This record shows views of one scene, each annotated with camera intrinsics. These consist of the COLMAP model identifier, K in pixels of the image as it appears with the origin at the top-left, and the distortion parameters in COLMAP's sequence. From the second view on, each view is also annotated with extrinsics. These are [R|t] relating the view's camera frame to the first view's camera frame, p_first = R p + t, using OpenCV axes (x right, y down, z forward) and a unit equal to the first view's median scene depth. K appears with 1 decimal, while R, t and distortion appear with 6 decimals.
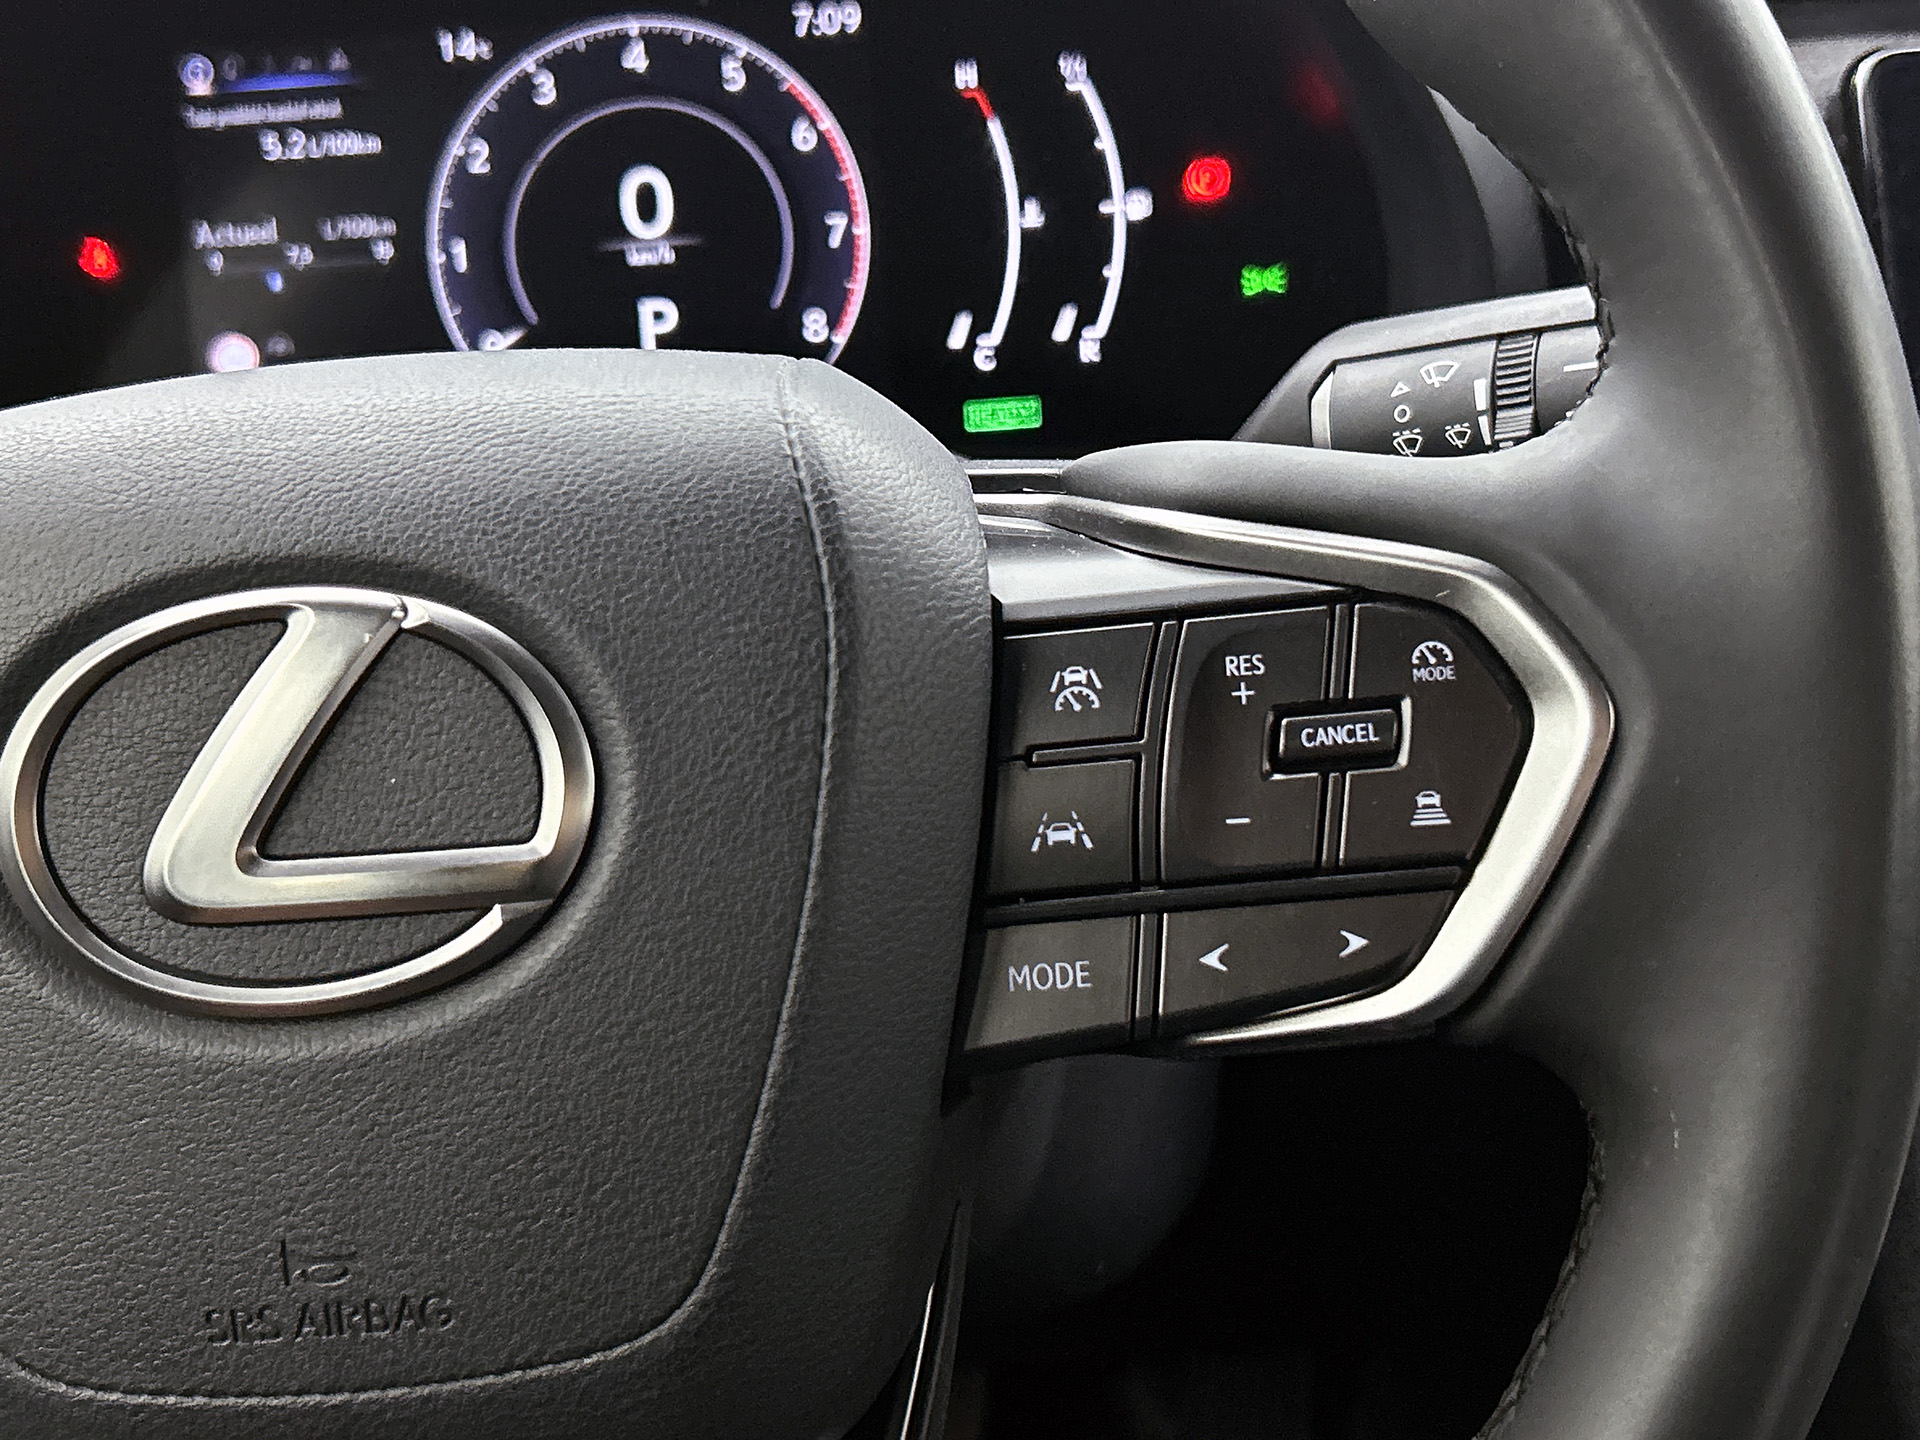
lens RADIAL K [[2472.8, 0, 894.3], [0, 2472.8, 744.7], [0, 0, 1]] dist [0.327734, -1.410206]
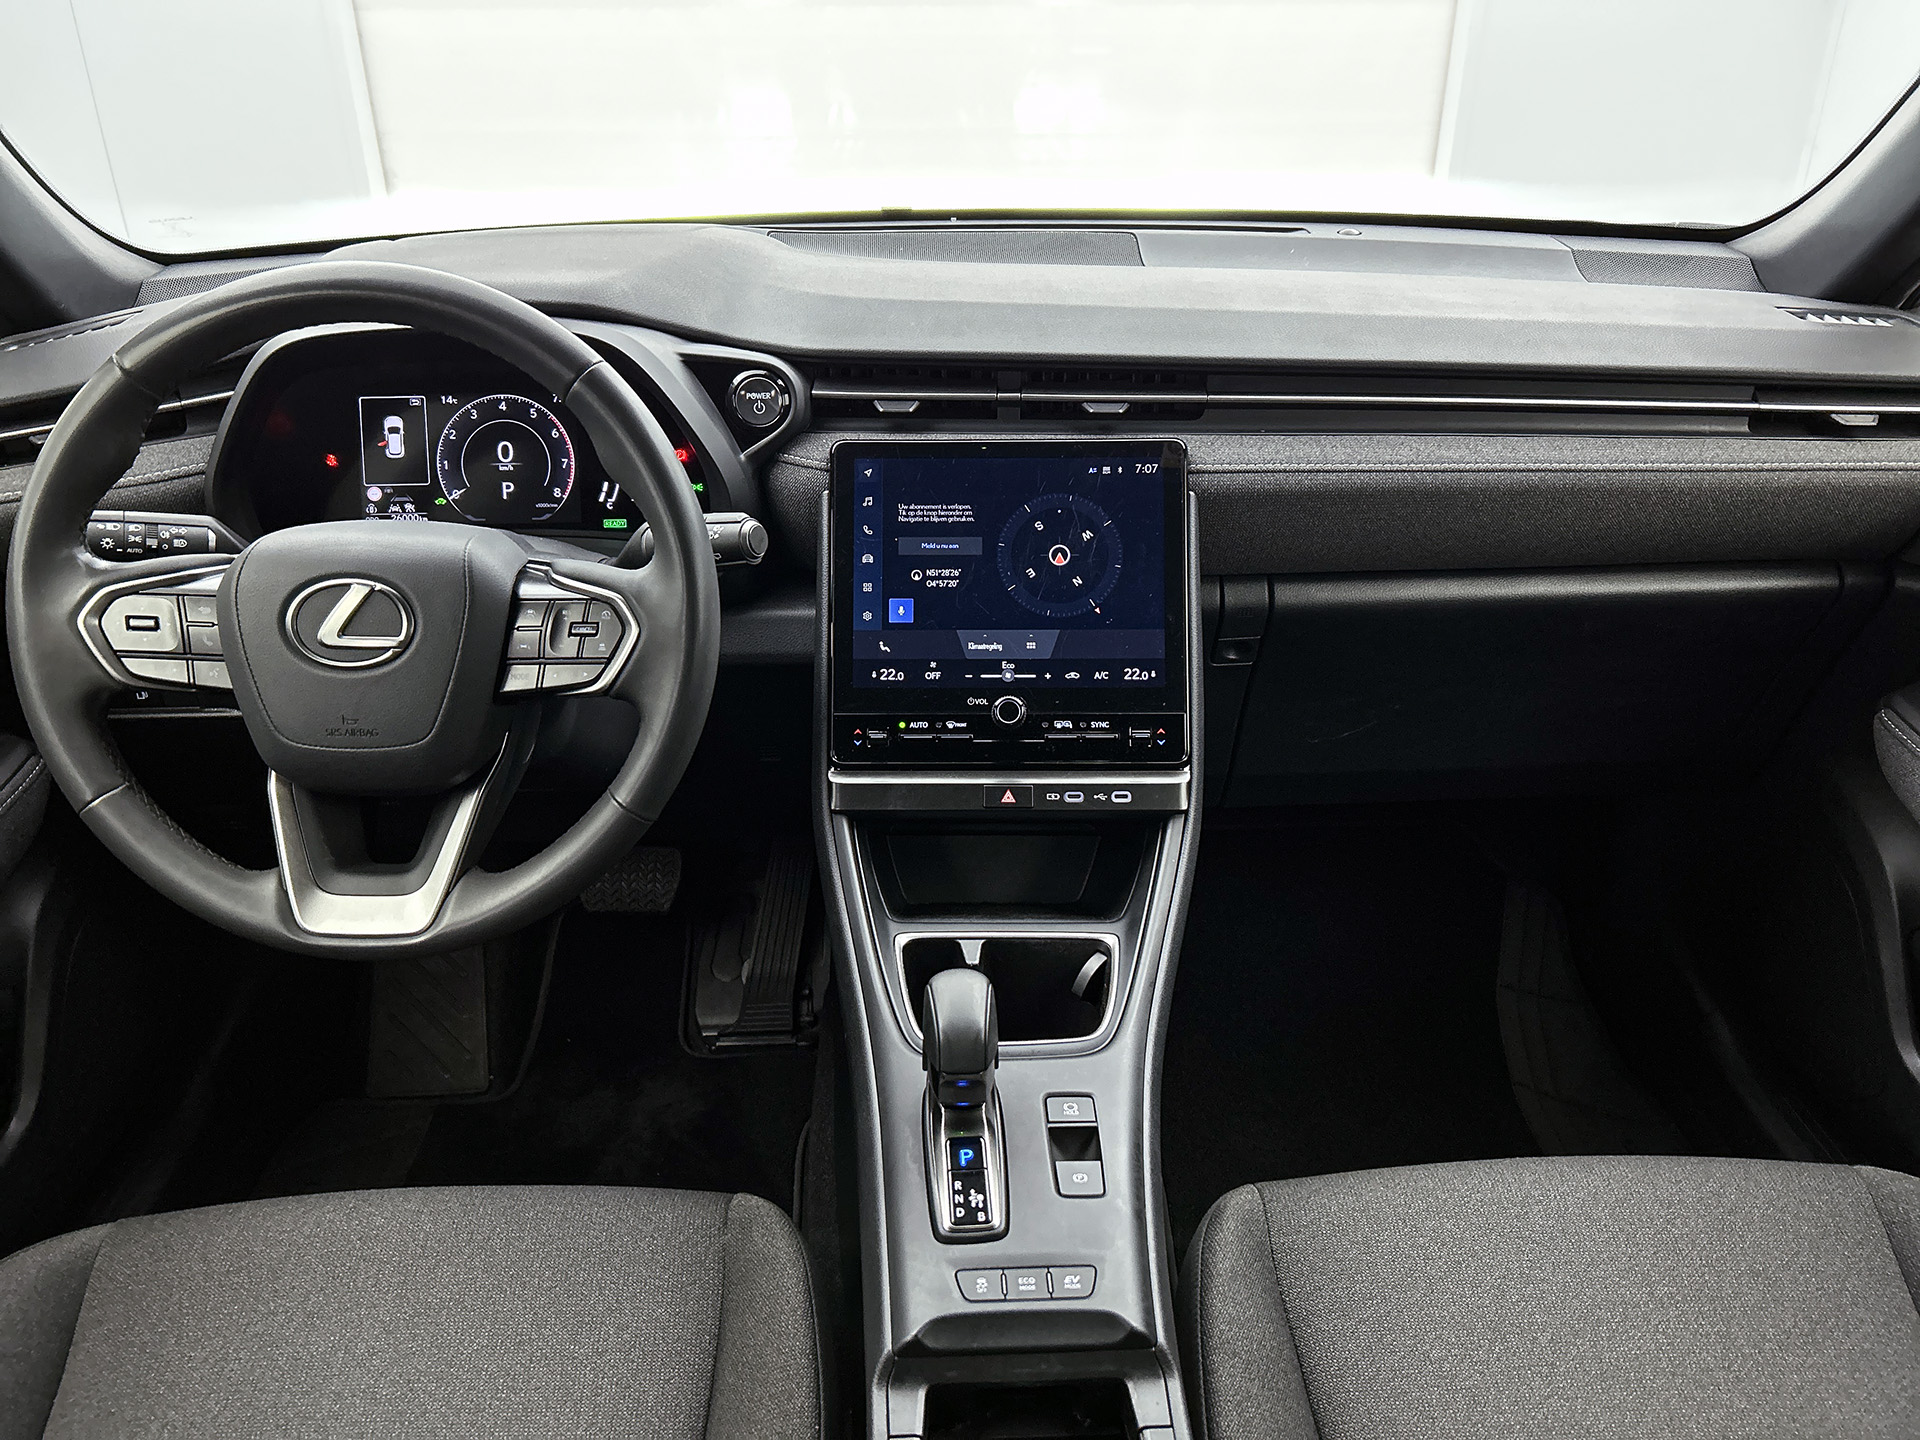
lens RADIAL K [[1458.8, 0, 955.5], [0, 1458.8, 724.4], [0, 0, 1]] dist [0.101624, -0.153050]
pose [[0.998227, 0.049095, 0.033648, 0.430974], [-0.051079, 0.996837, 0.060891, -0.012343], [-0.030552, -0.062502, 0.997577, -0.922605]]
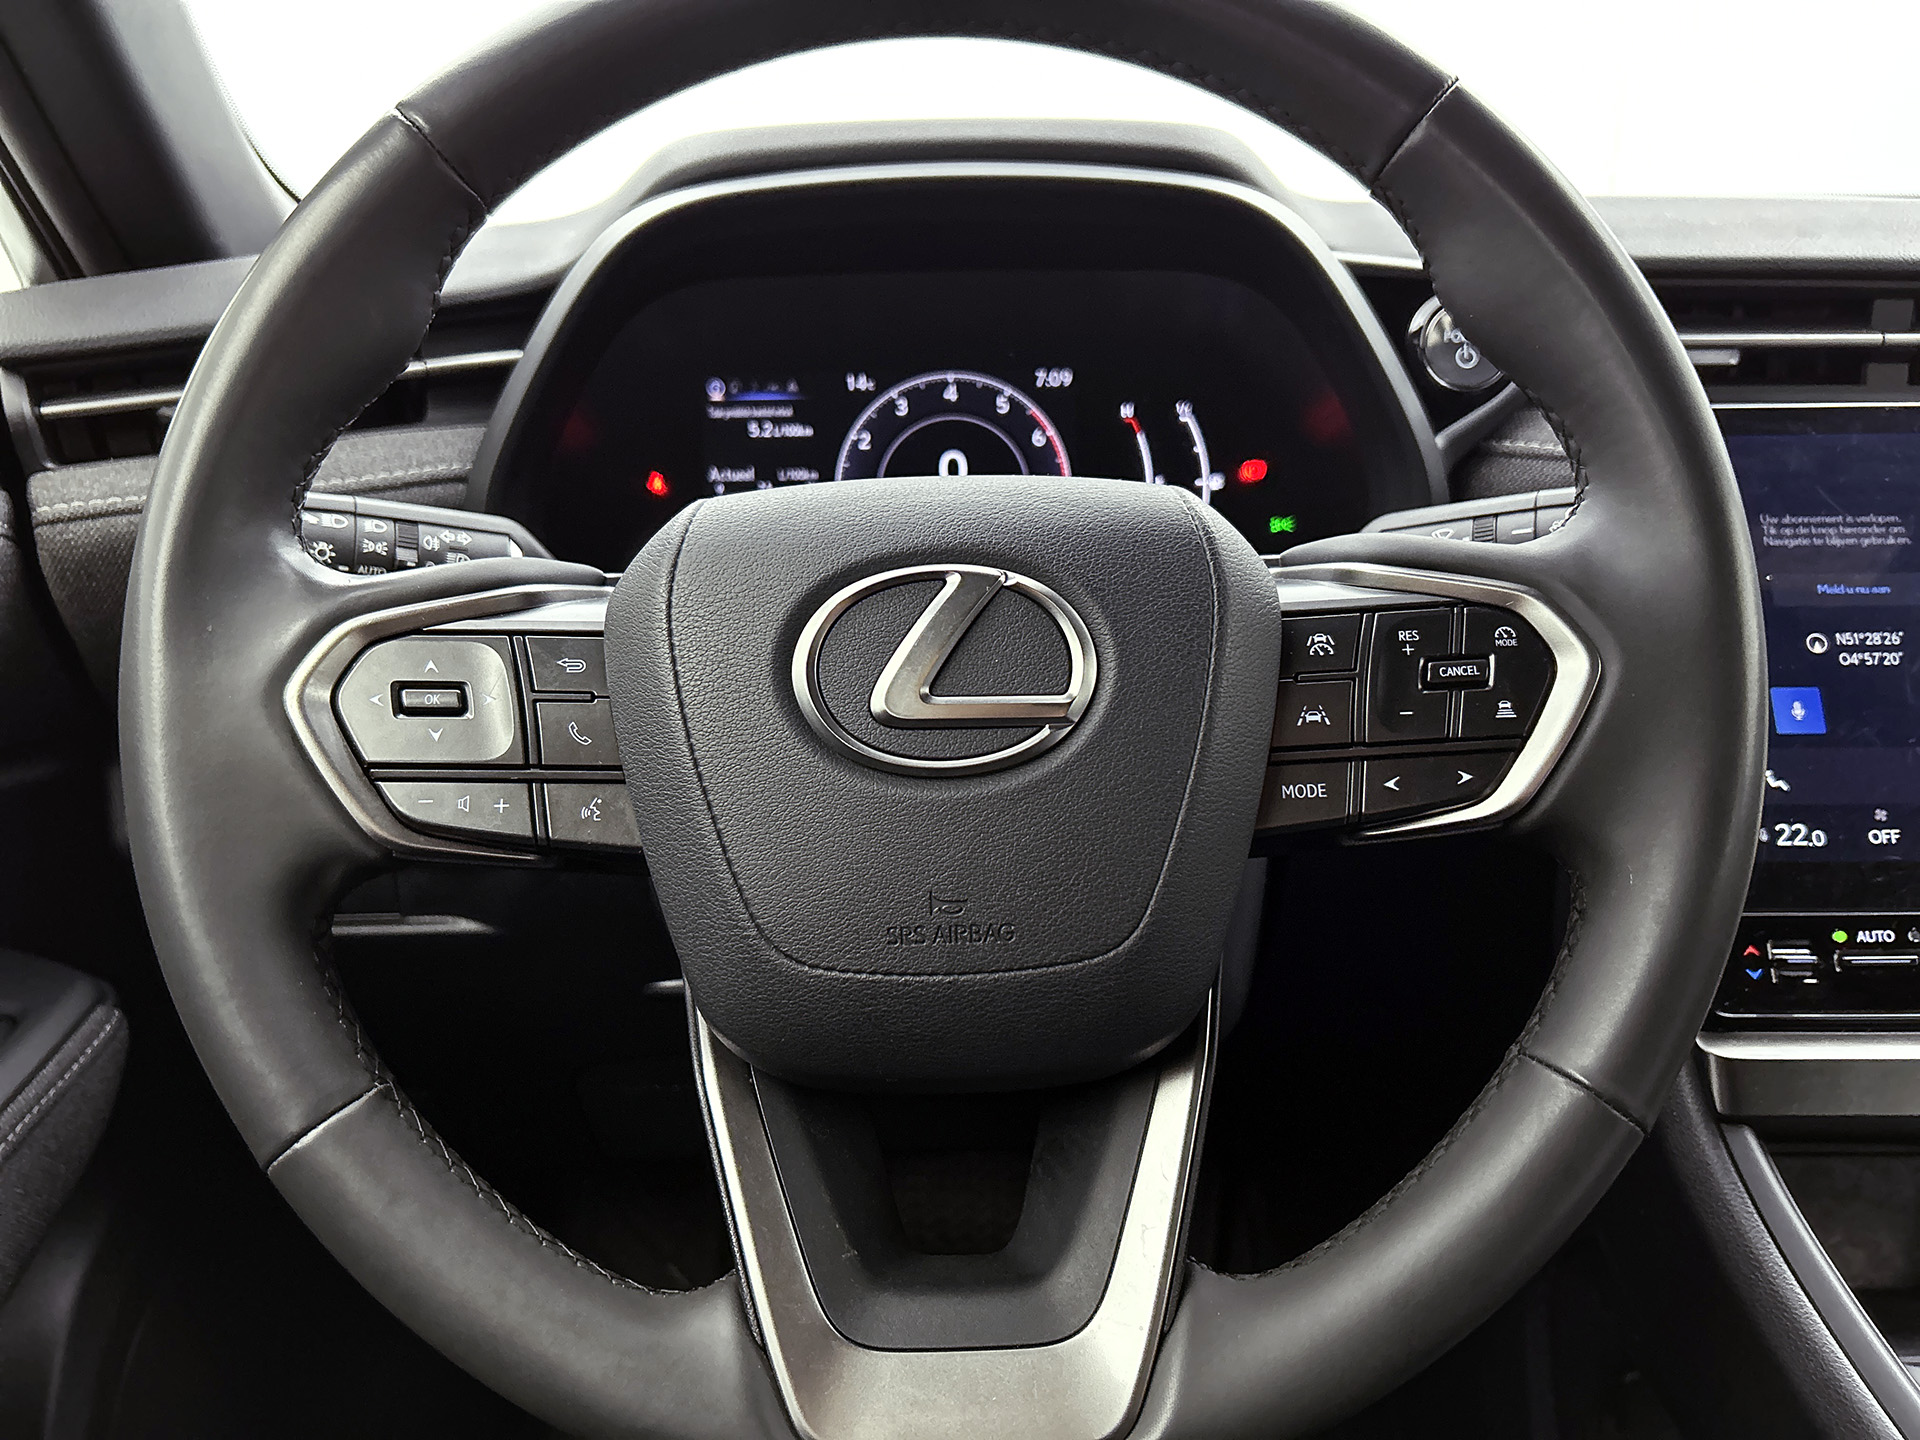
lens RADIAL K [[1458.8, 0, 955.5], [0, 1458.8, 724.4], [0, 0, 1]] dist [0.101624, -0.153050]
pose [[0.998589, 0.045505, 0.027371, -0.118252], [-0.042560, 0.994079, -0.099974, 0.081872], [-0.031759, 0.098668, 0.994613, -0.063871]]
